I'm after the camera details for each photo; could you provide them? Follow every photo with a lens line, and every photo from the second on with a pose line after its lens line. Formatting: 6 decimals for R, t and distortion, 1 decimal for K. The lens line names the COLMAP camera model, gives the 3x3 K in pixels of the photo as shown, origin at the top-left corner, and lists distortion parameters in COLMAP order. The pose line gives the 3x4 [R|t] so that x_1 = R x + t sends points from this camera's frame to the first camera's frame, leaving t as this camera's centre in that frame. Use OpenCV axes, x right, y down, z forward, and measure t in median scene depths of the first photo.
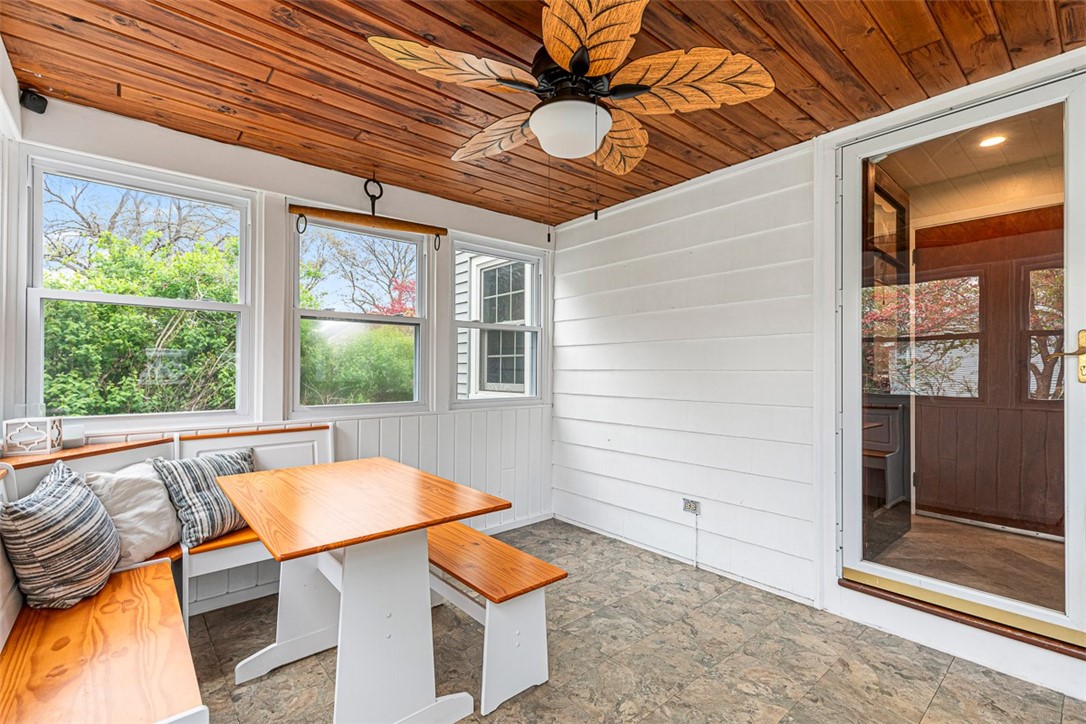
lens RADIAL K [[487.0, 0, 544.2], [0, 487.0, 366.7], [0, 0, 1]] dist [0.008265, -0.001218]
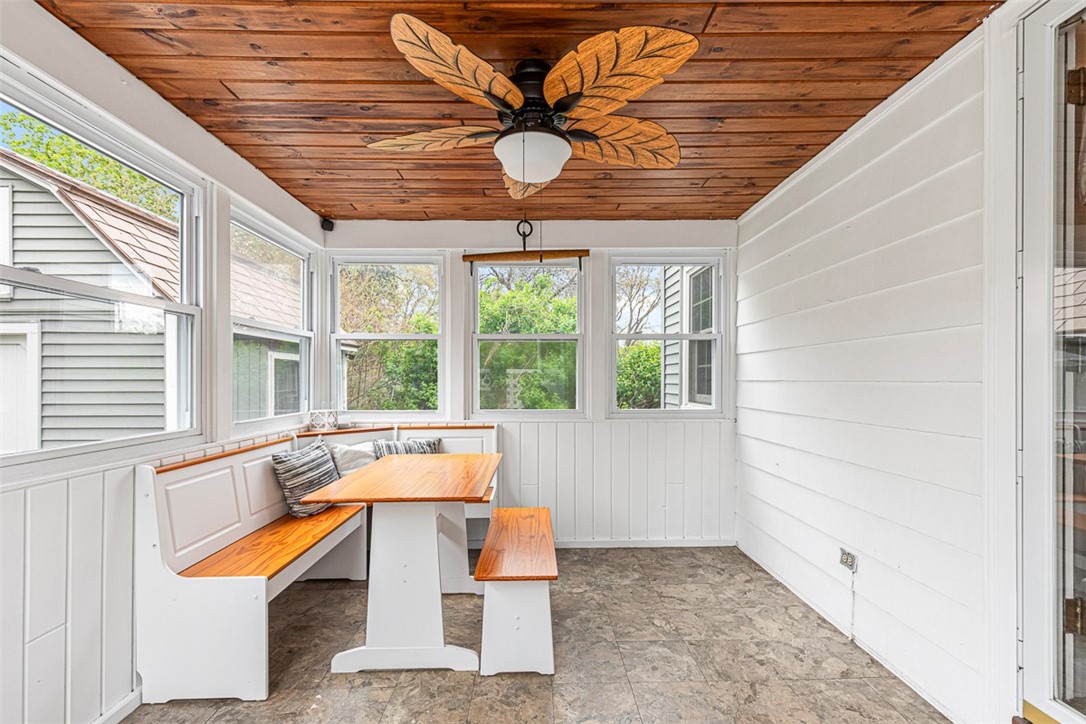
lens RADIAL K [[491.7, 0, 542.5], [0, 491.7, 379.0], [0, 0, 1]] dist [0.002340, -0.000376]
pose [[0.769446, -0.003505, -0.638703, 0.447129], [0.006810, 0.999973, 0.002717, -0.002136], [0.638676, -0.006440, 0.769449, 0.109824]]
